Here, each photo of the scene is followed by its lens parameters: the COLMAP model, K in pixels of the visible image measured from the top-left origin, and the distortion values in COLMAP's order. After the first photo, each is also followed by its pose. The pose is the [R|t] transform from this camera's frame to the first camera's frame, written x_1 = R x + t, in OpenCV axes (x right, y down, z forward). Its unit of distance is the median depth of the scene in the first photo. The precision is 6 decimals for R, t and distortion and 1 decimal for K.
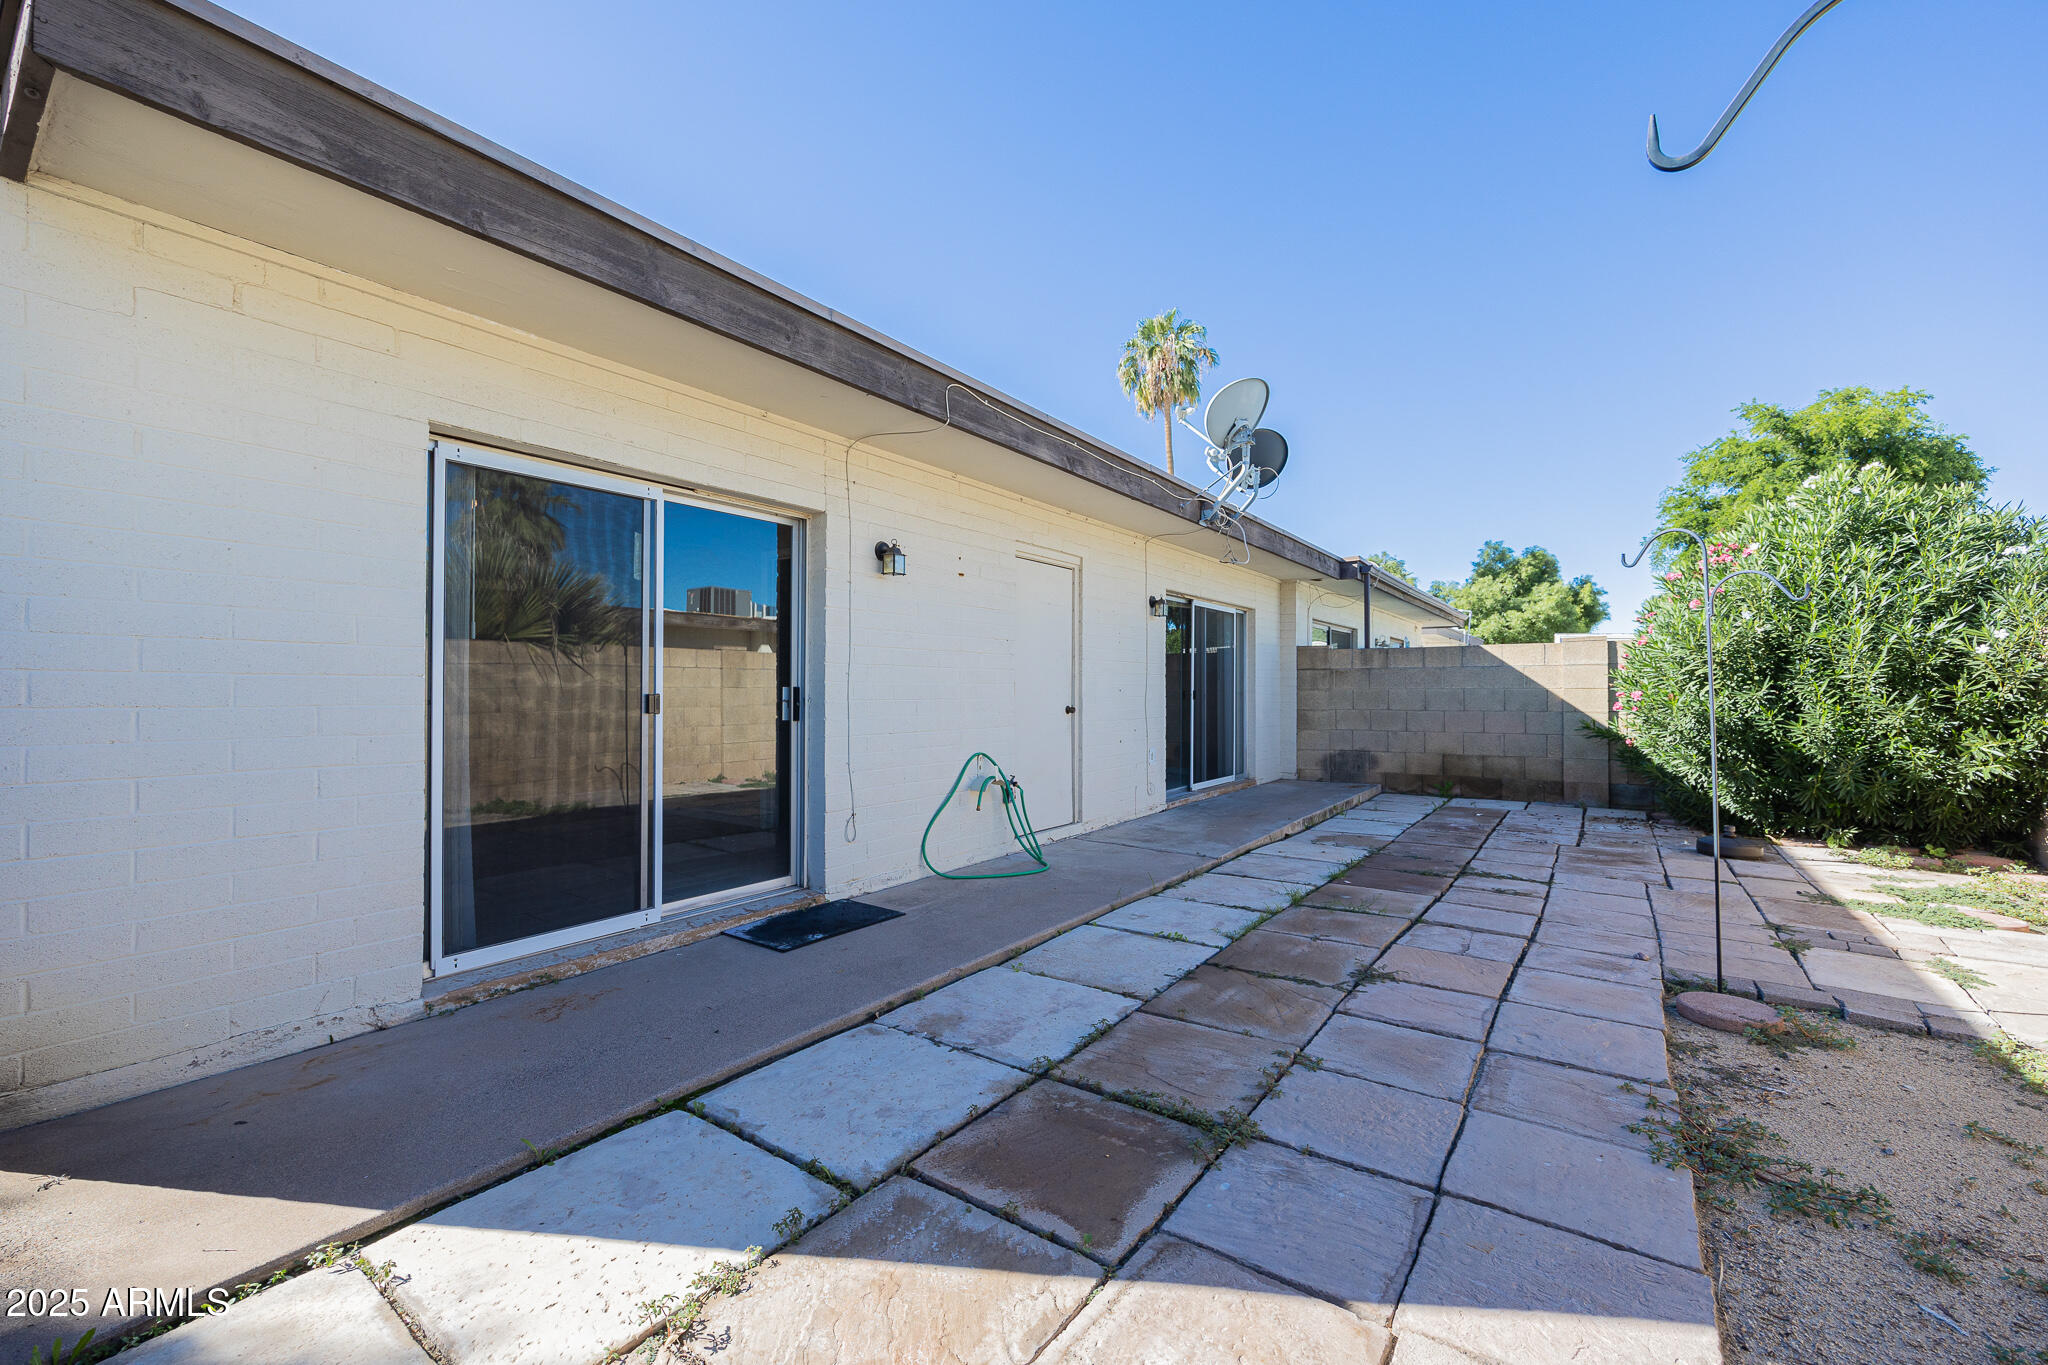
lens RADIAL K [[833.4, 0, 1028.3], [0, 833.4, 678.0], [0, 0, 1]] dist [-0.002138, 0.000452]
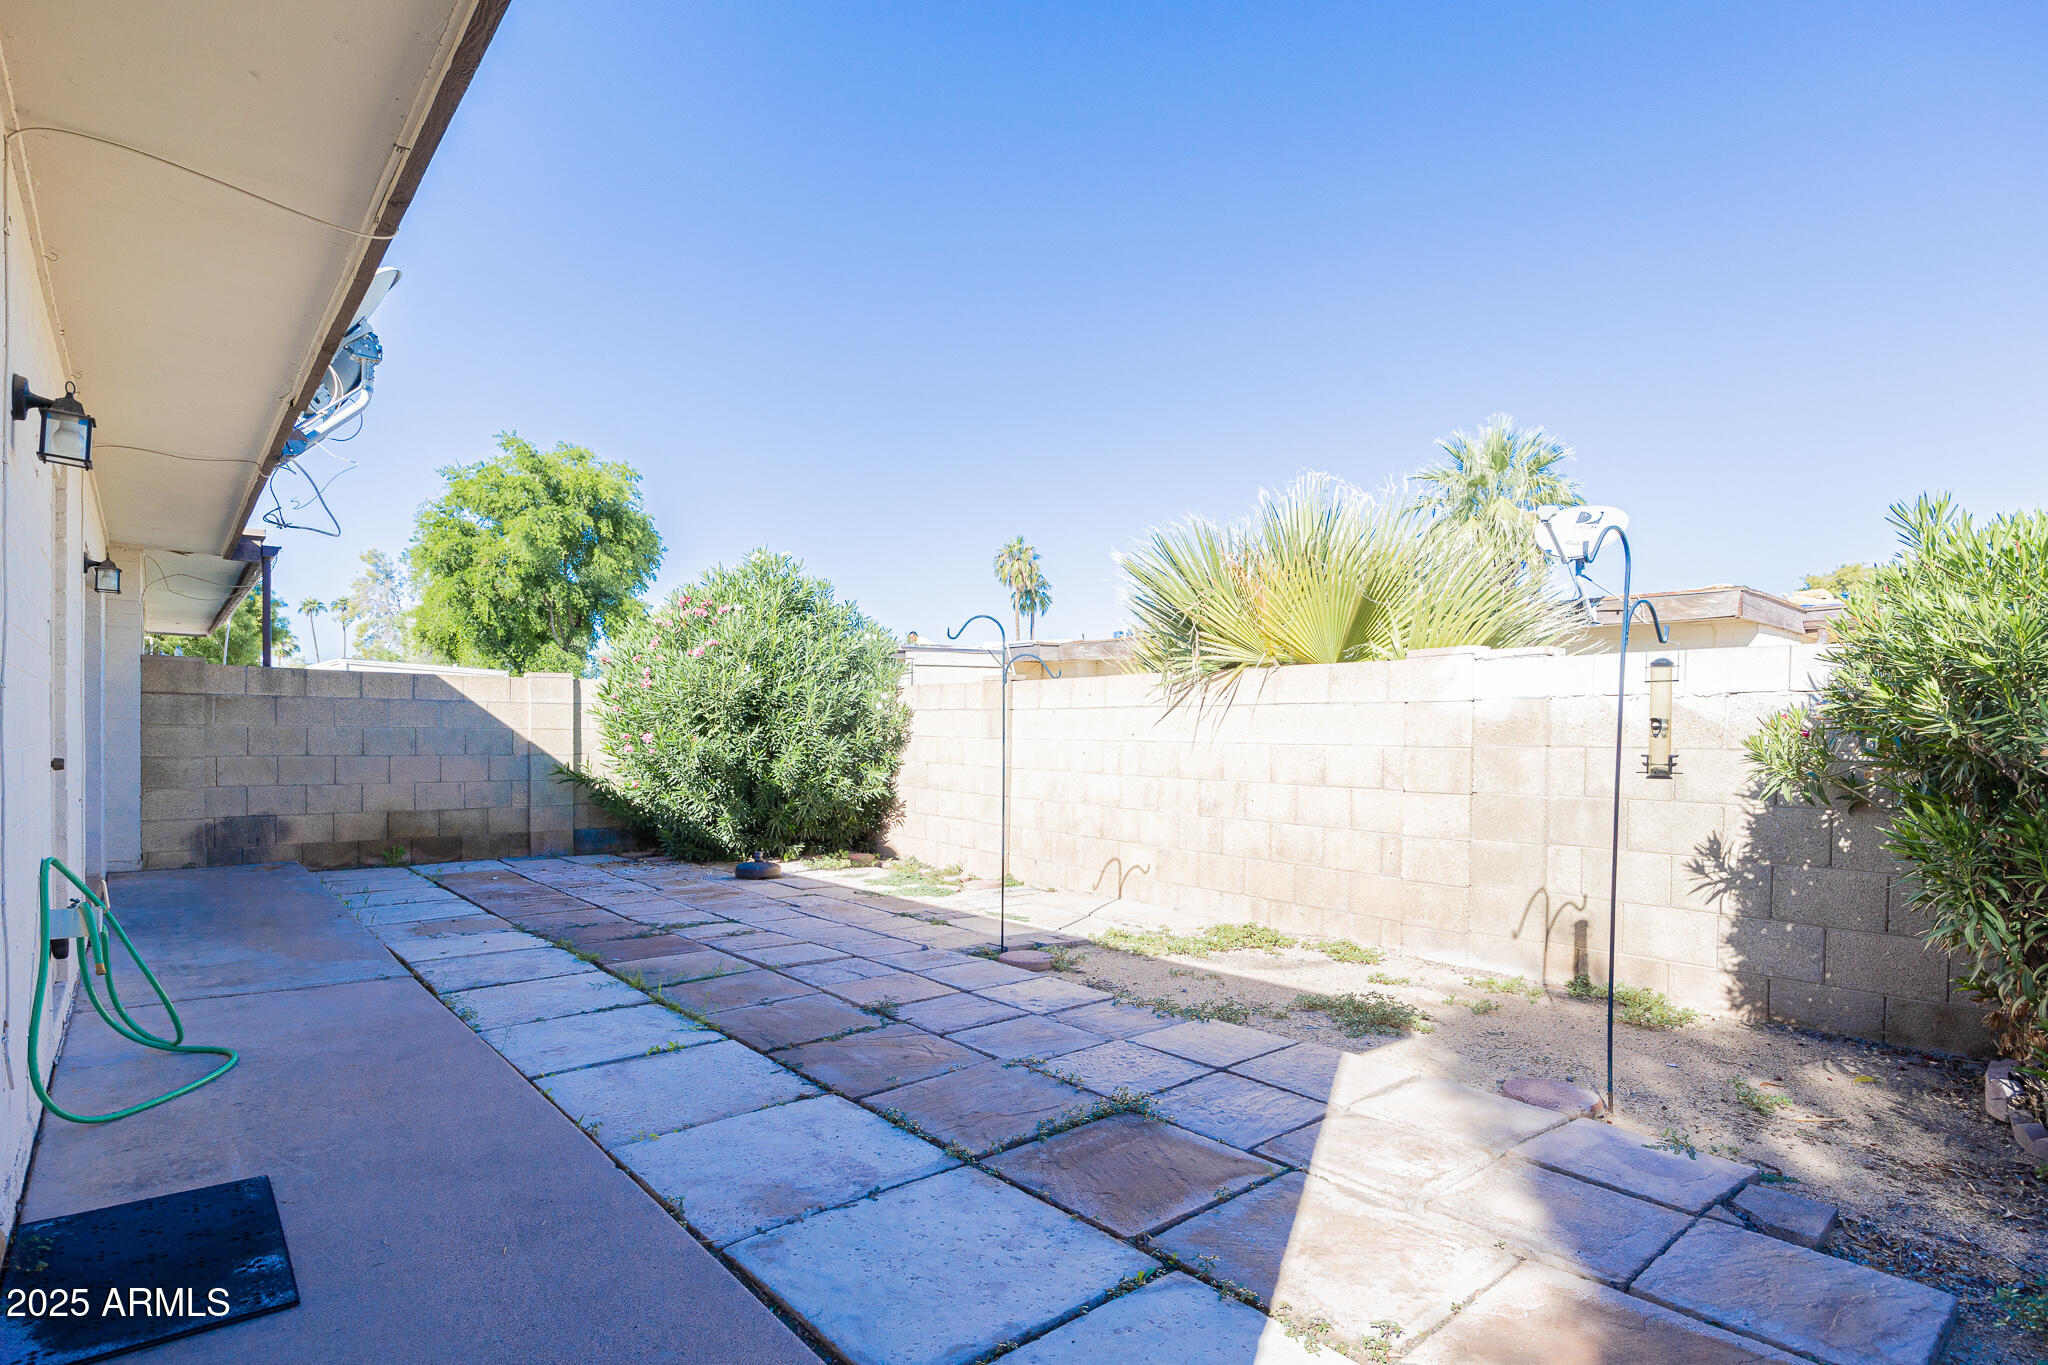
lens RADIAL K [[1027.3, 0, 1061.5], [0, 1027.3, 764.3], [0, 0, 1]] dist [-0.014492, -0.000032]
pose [[0.212013, -0.021929, 0.977021, -0.435004], [-0.027853, 0.999206, 0.028471, 0.004629], [-0.976870, -0.033249, 0.211234, 0.285175]]
